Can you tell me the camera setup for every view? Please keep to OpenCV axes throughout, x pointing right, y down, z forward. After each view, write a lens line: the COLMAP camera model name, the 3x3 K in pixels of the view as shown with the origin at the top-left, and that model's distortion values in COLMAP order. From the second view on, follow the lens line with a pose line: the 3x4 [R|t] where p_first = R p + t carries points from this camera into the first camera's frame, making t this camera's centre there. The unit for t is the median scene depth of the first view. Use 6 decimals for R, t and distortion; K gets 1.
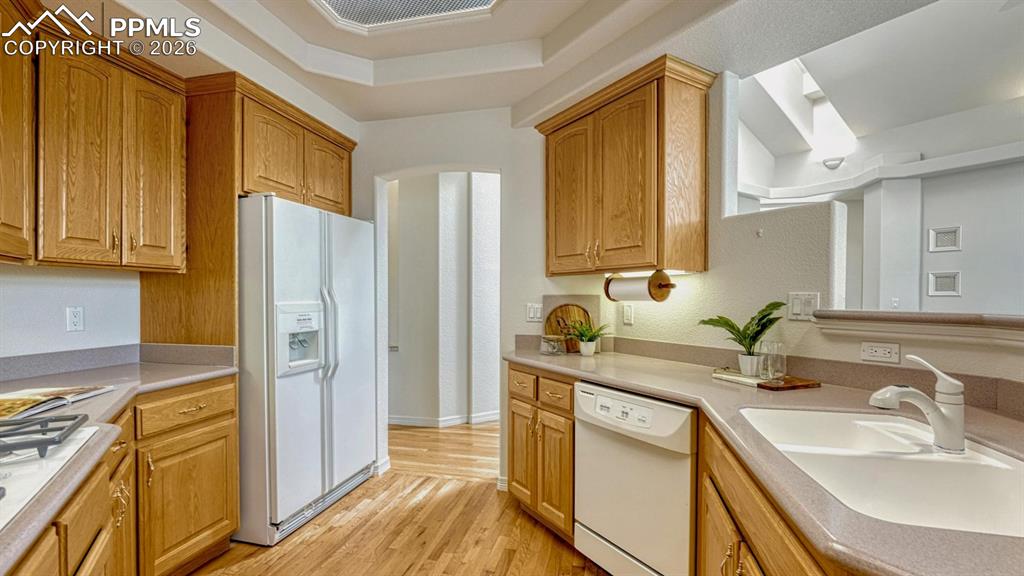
lens RADIAL K [[442.2, 0, 510.2], [0, 442.2, 295.1], [0, 0, 1]] dist [-0.009026, 0.000646]
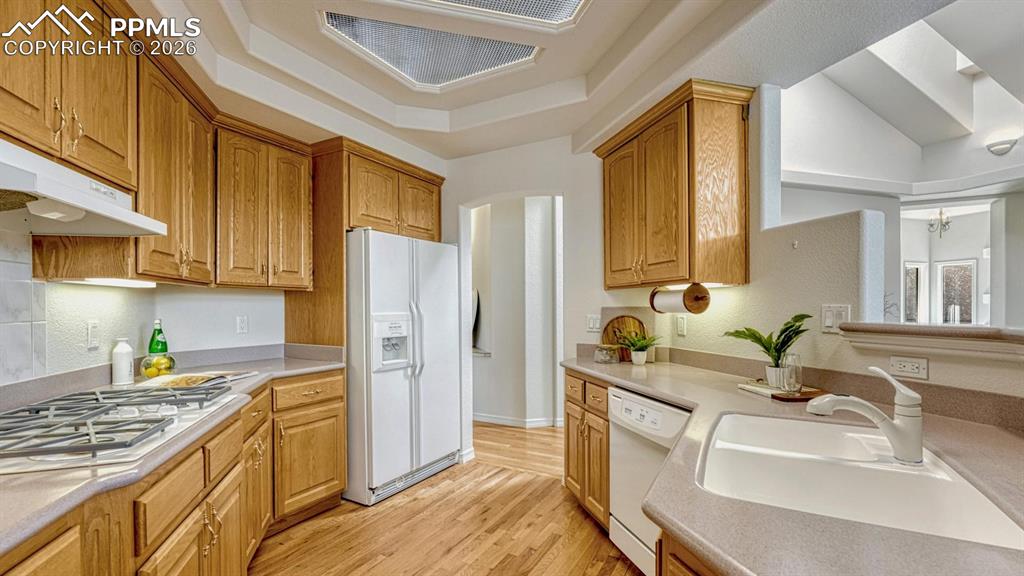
lens RADIAL K [[442.2, 0, 520.9], [0, 442.2, 304.2], [0, 0, 1]] dist [-0.009026, 0.000646]
pose [[0.964131, -0.002294, -0.265417, 0.219105], [0.000958, 0.999986, -0.005166, -0.002398], [0.265425, 0.004726, 0.964120, -0.111113]]
